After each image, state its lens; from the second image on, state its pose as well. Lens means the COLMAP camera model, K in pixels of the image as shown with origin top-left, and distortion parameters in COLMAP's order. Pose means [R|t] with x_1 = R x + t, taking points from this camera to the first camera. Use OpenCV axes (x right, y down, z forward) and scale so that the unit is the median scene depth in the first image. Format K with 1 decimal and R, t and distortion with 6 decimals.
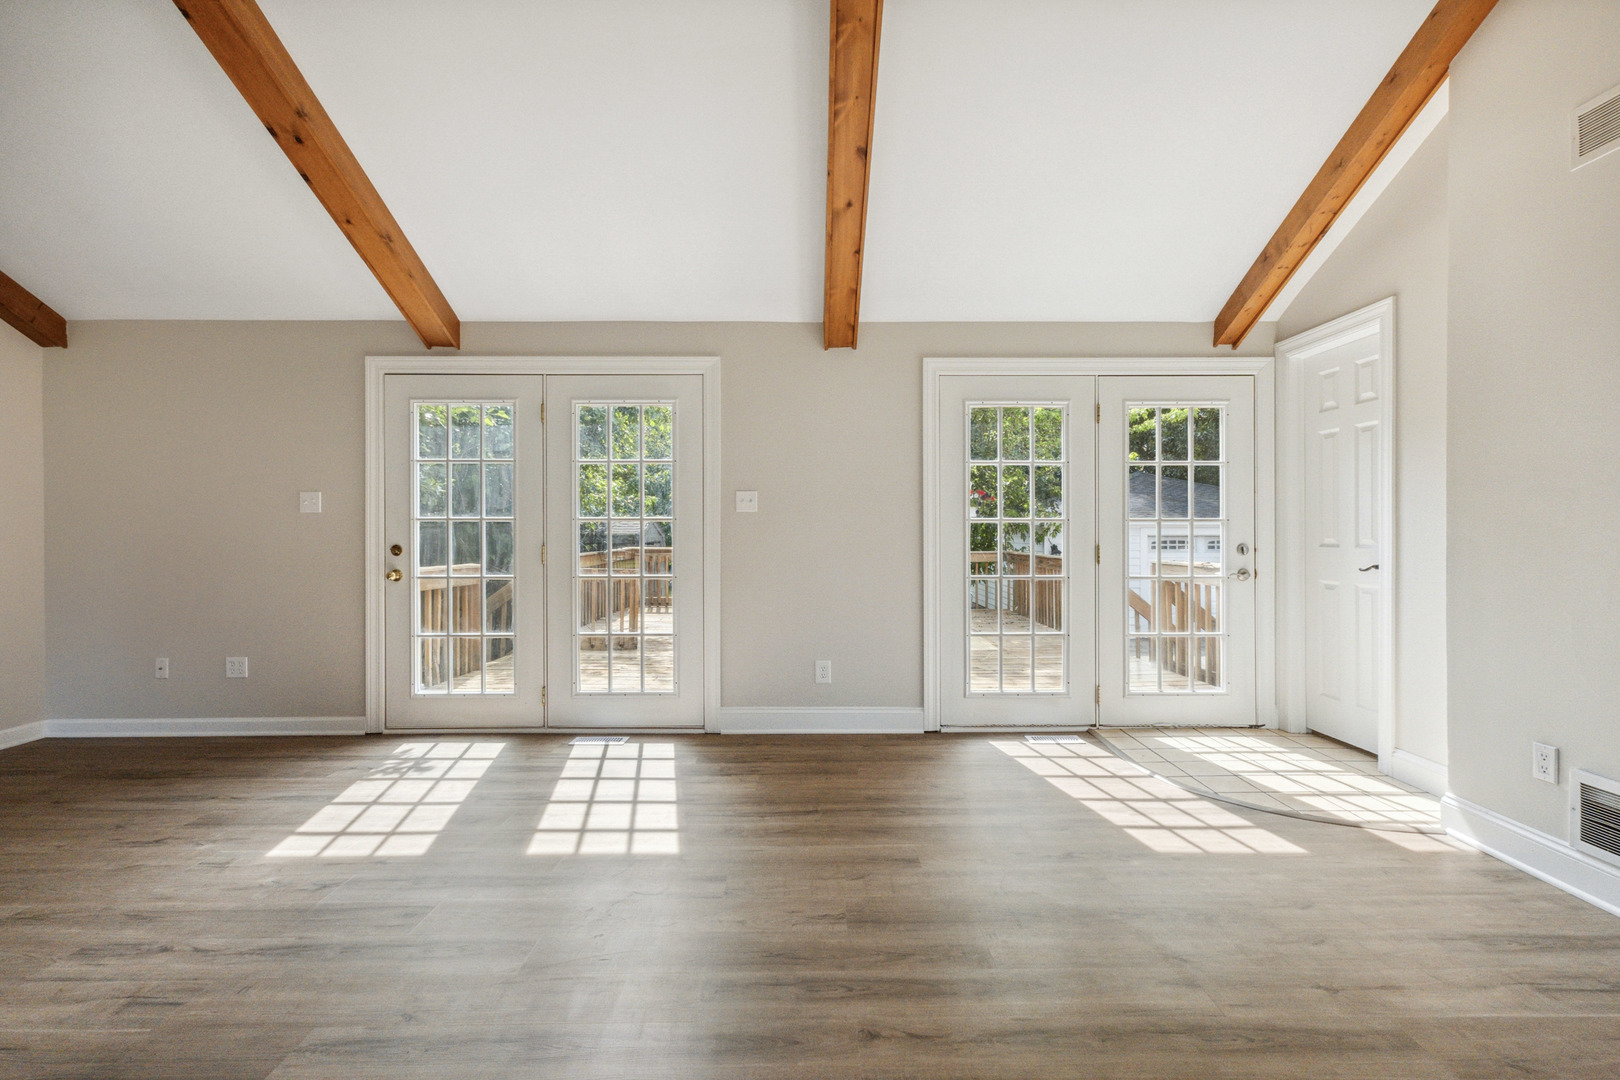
lens RADIAL K [[703.3, 0, 822.5], [0, 703.3, 534.9], [0, 0, 1]] dist [0.001357, 0.001615]
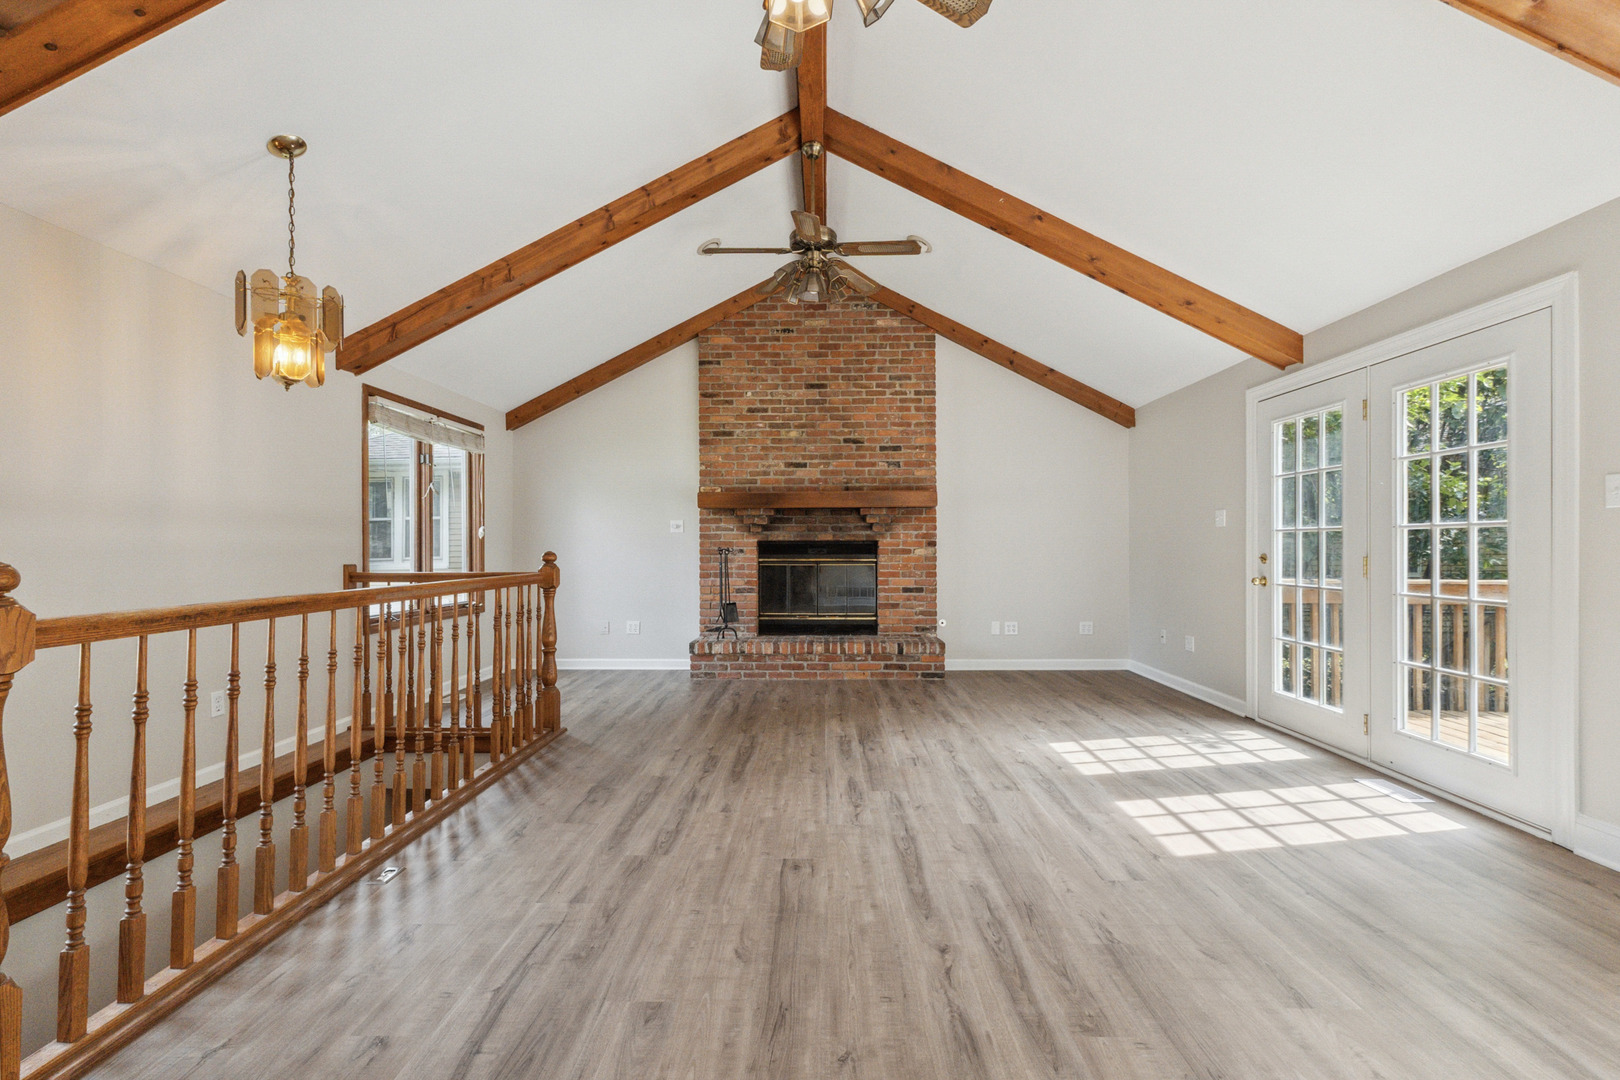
lens RADIAL K [[703.3, 0, 821.1], [0, 703.3, 539.7], [0, 0, 1]] dist [0.001357, 0.001615]
pose [[-0.009213, -0.006232, -0.999938, 0.523348], [-0.003182, 0.999976, -0.006203, 0.001154], [0.999953, 0.003124, -0.009232, 0.319026]]
